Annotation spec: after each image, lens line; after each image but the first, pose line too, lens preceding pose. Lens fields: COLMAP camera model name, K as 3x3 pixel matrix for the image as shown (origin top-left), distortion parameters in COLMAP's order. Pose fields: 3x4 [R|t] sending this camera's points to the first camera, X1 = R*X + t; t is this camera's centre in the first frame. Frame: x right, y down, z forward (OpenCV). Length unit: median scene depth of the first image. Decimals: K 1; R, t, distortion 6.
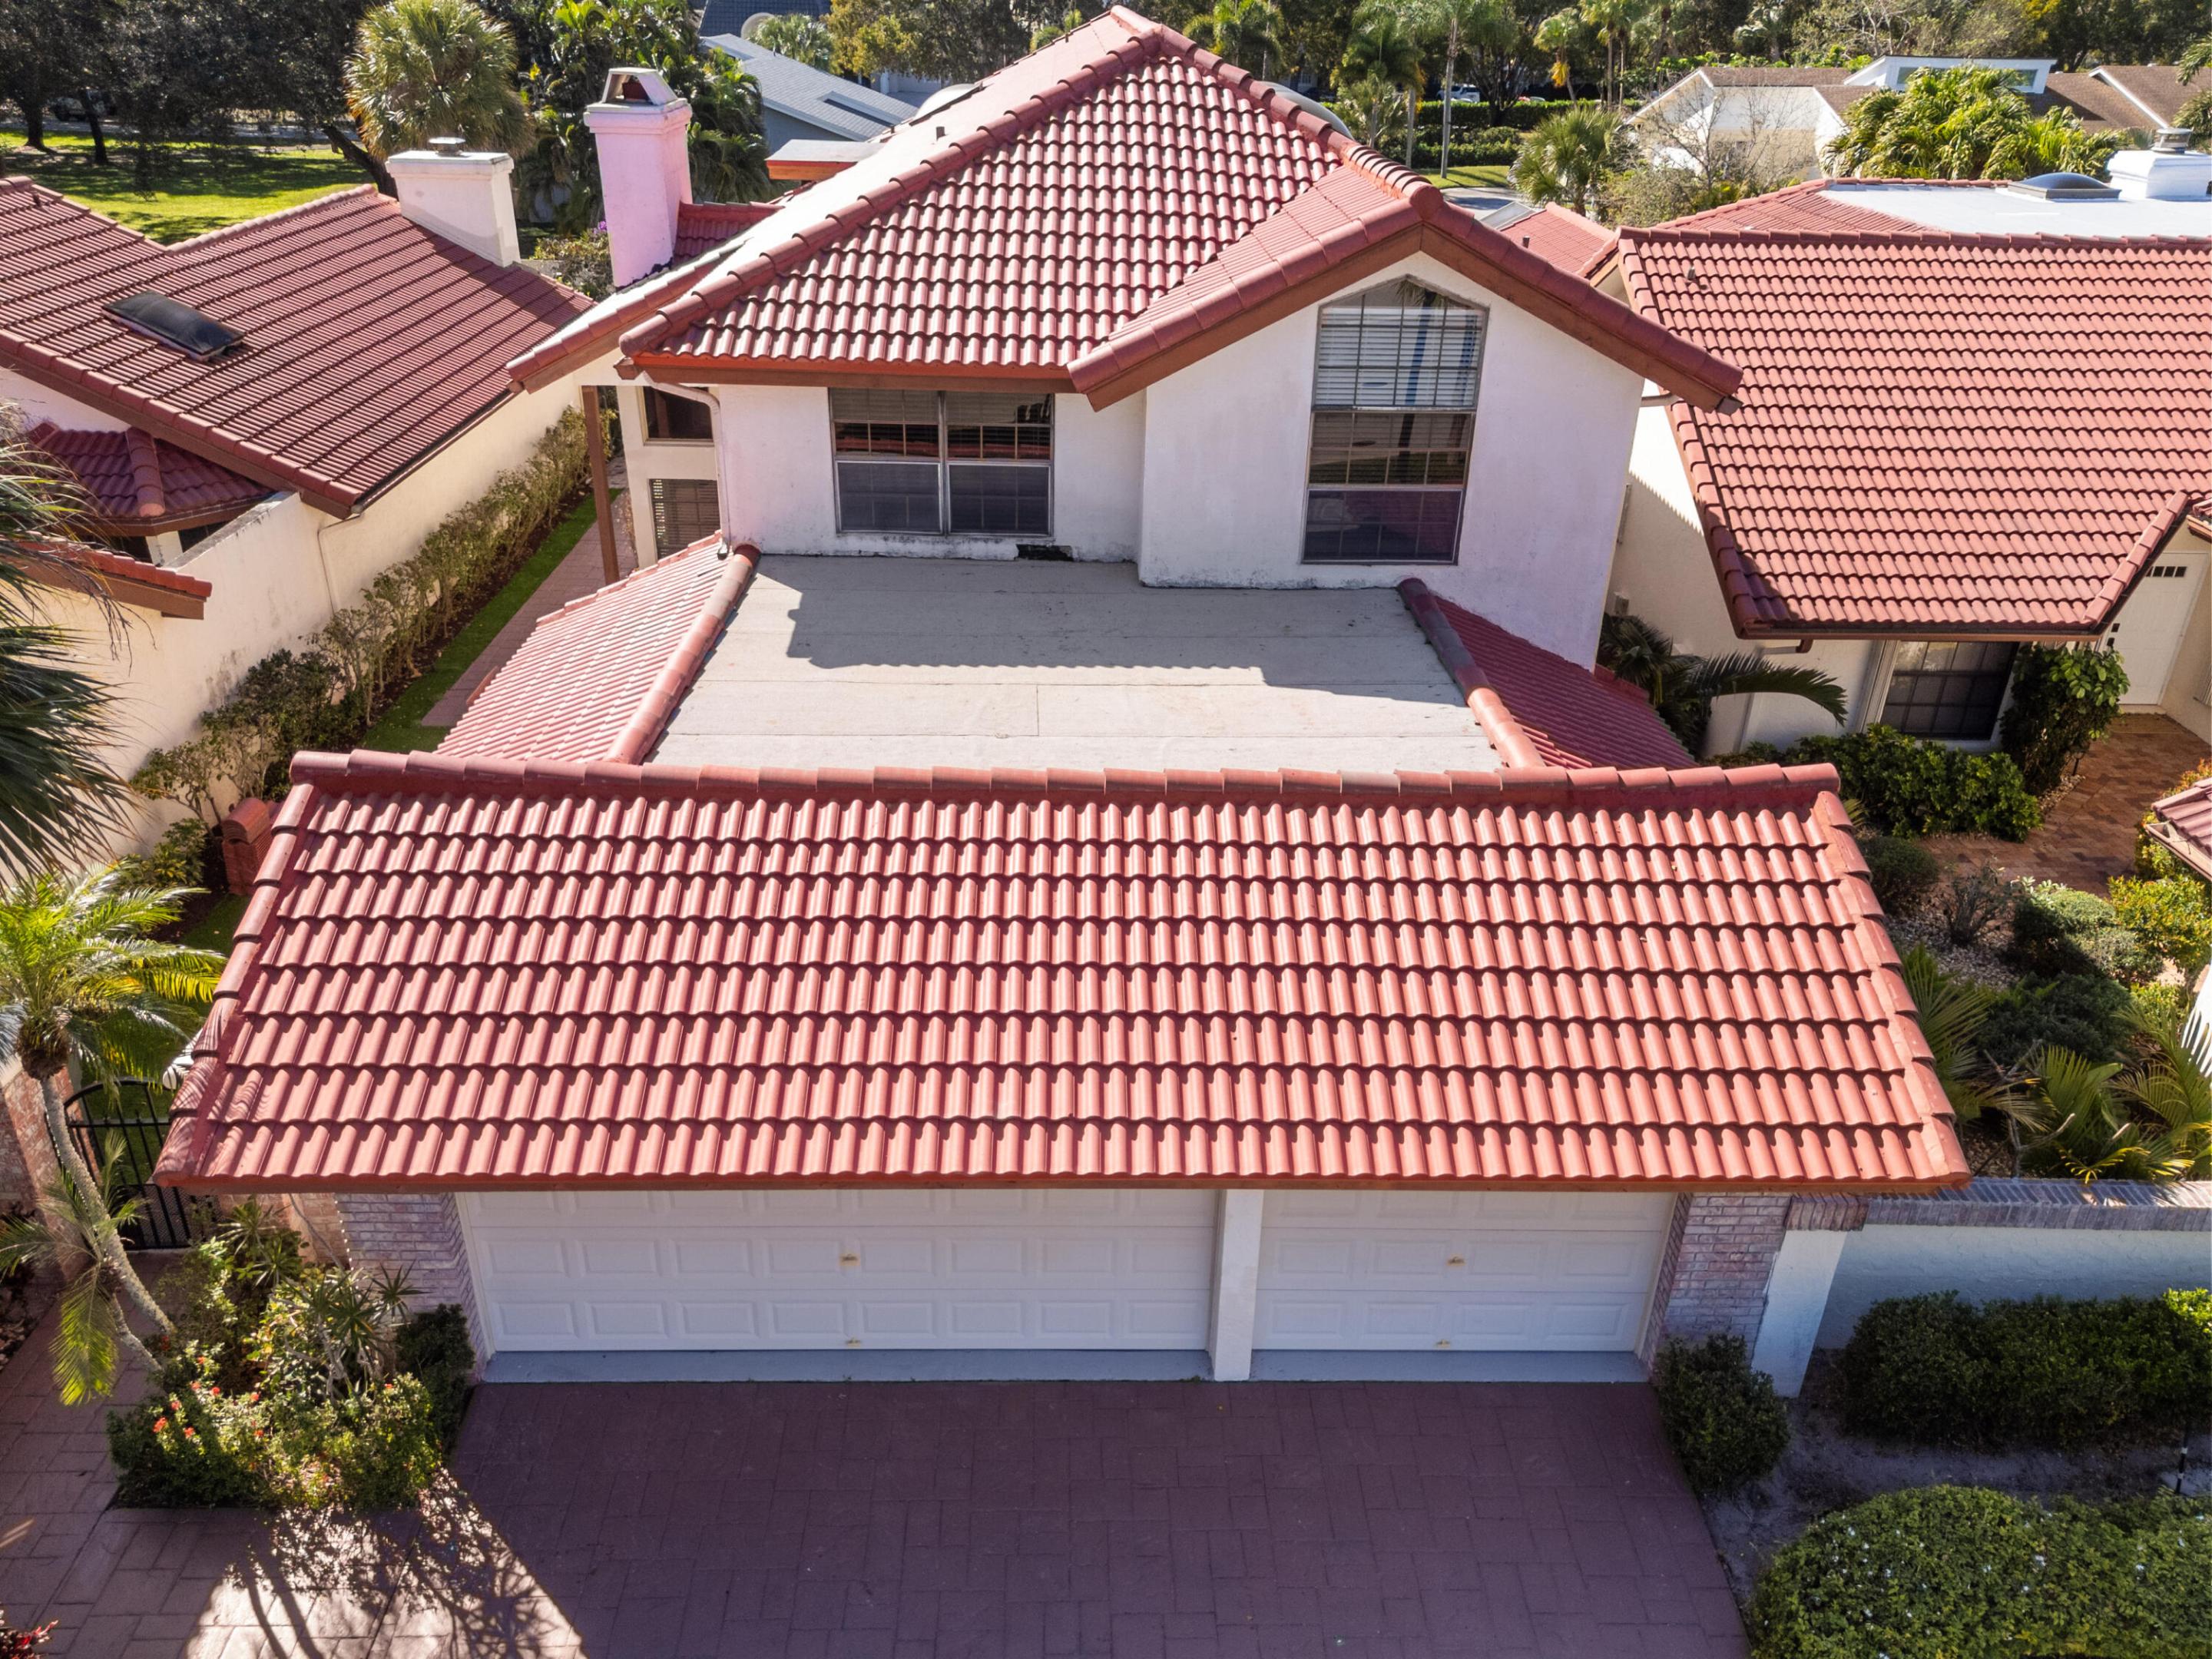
lens RADIAL K [[1619.0, 0, 1106.0], [0, 1619.0, 829.5], [0, 0, 1]] dist [0.065855, -0.044898]
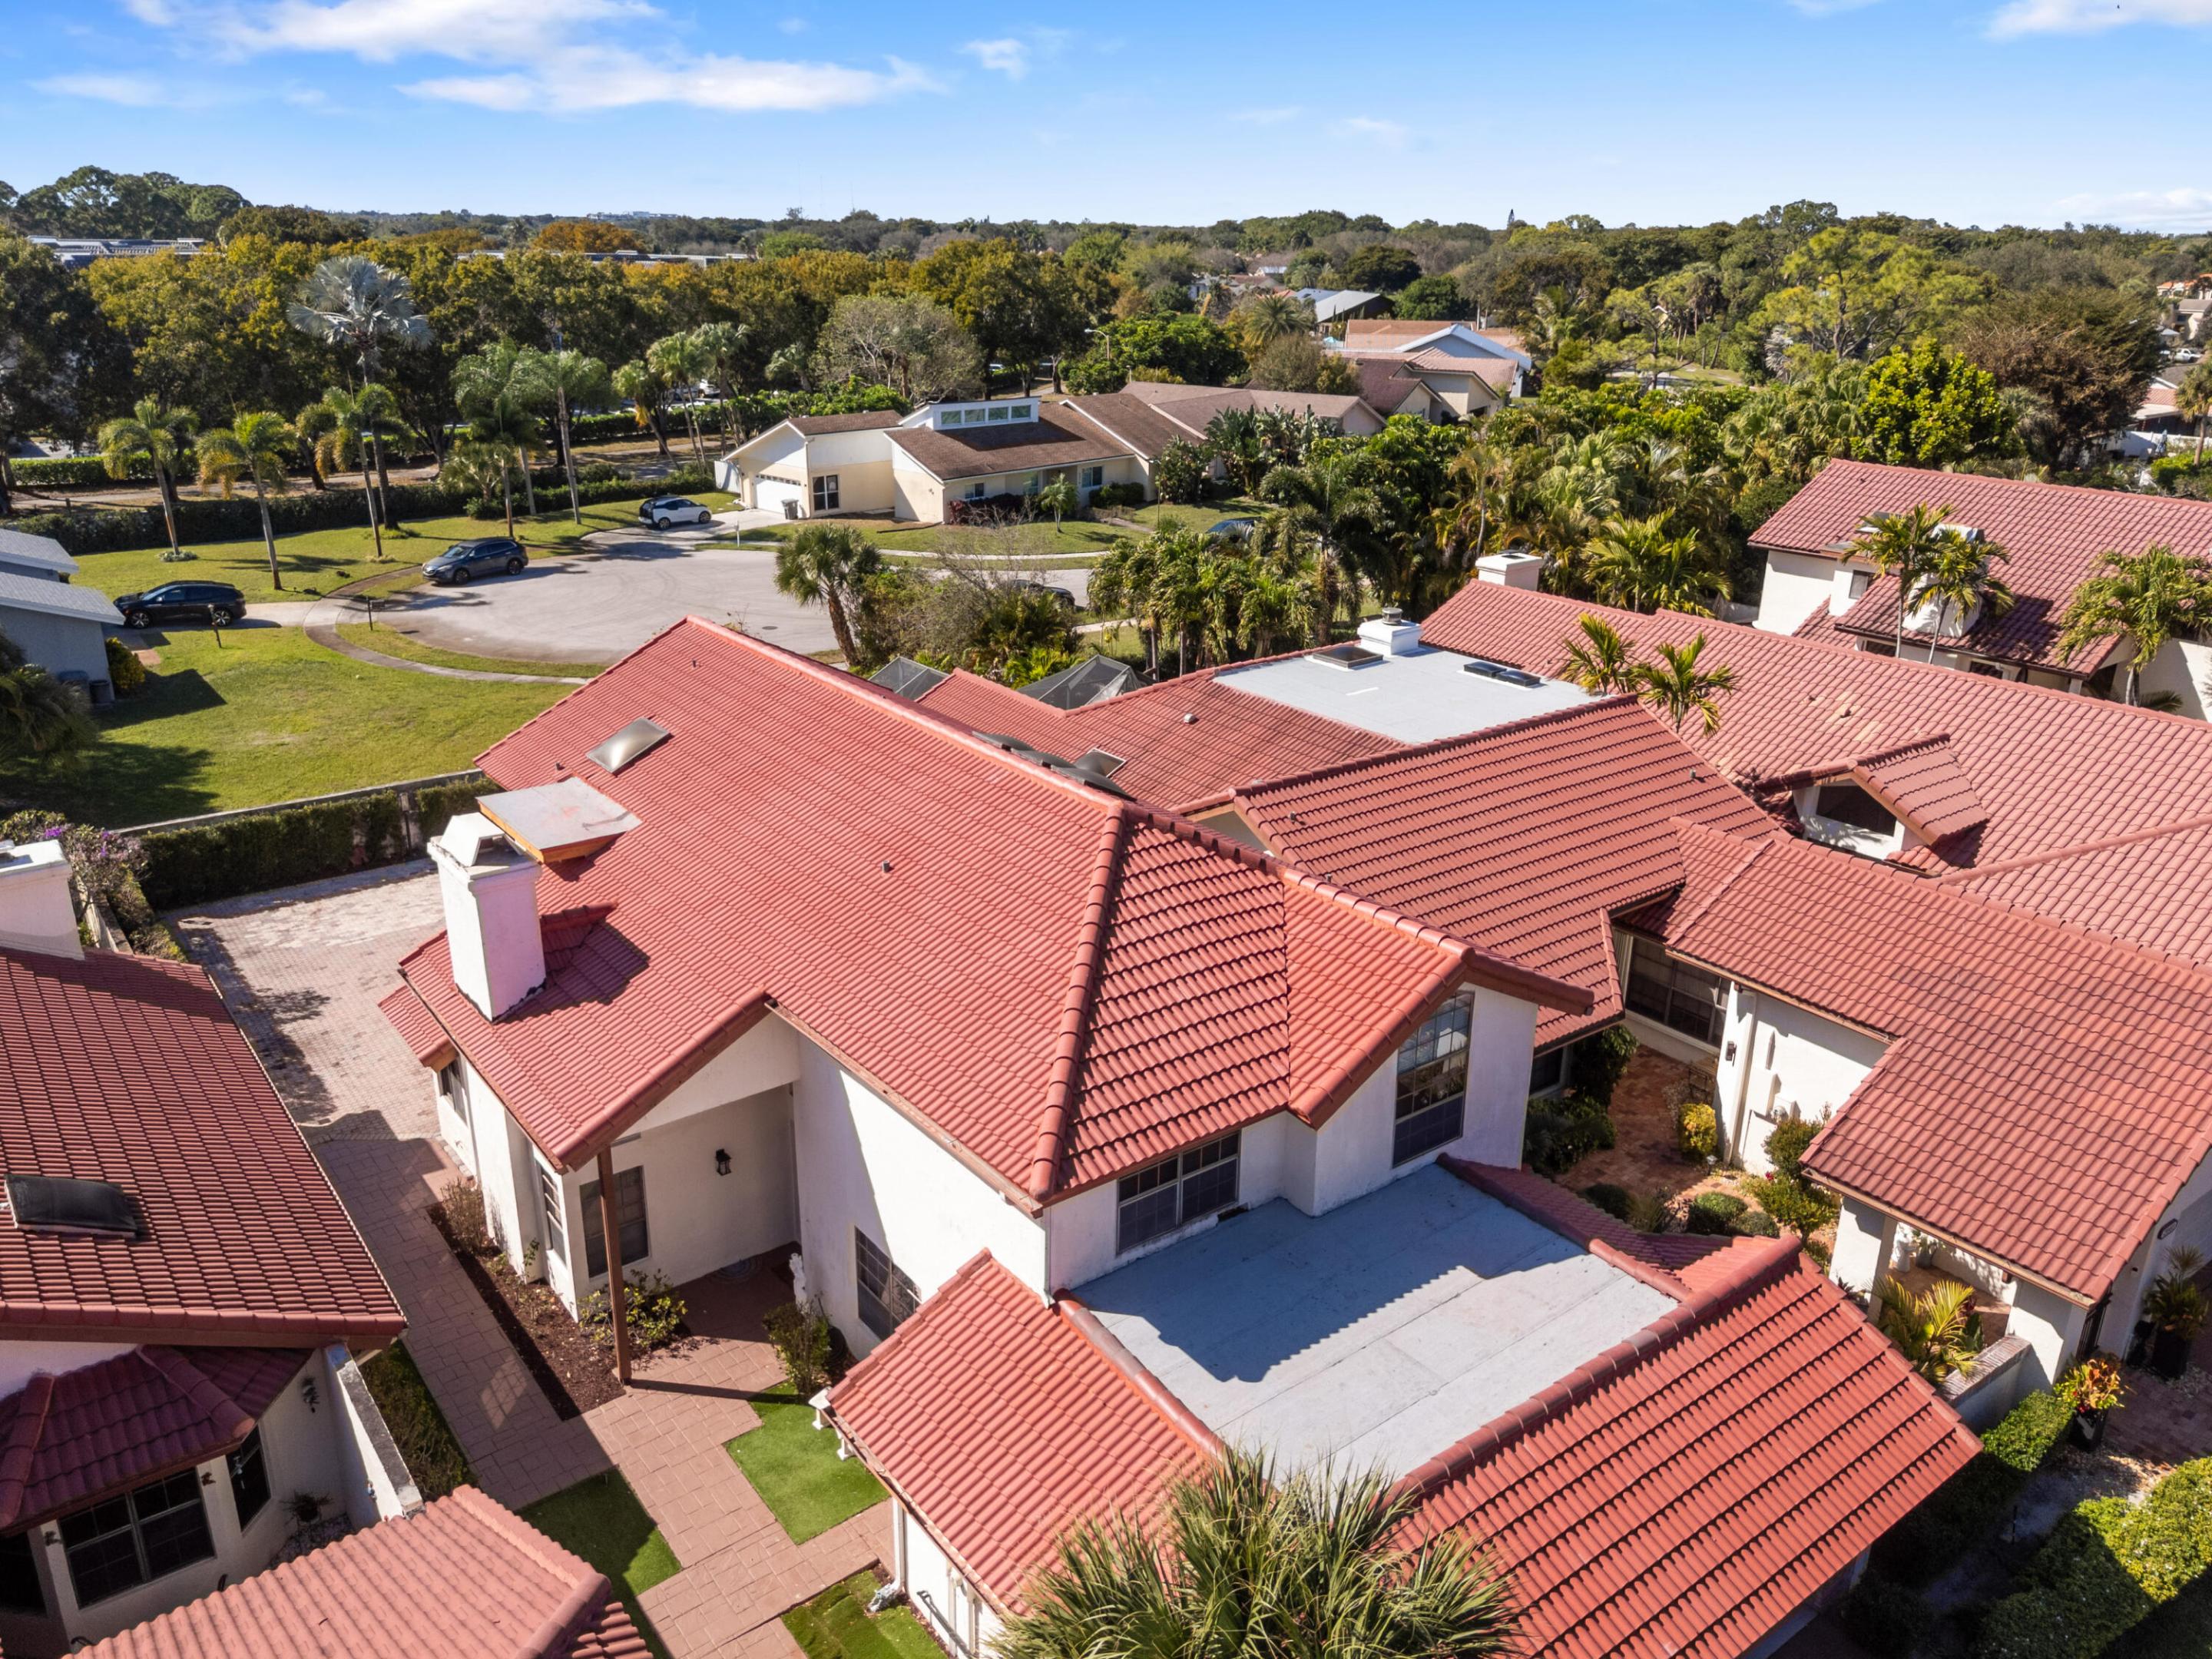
lens RADIAL K [[1619.0, 0, 1106.0], [0, 1619.0, 829.5], [0, 0, 1]] dist [0.065855, -0.044898]
pose [[0.808495, -0.207974, 0.550530, -0.912189], [0.272048, 0.961600, -0.036258, -0.516835], [-0.521849, 0.179085, 0.834028, -0.172939]]
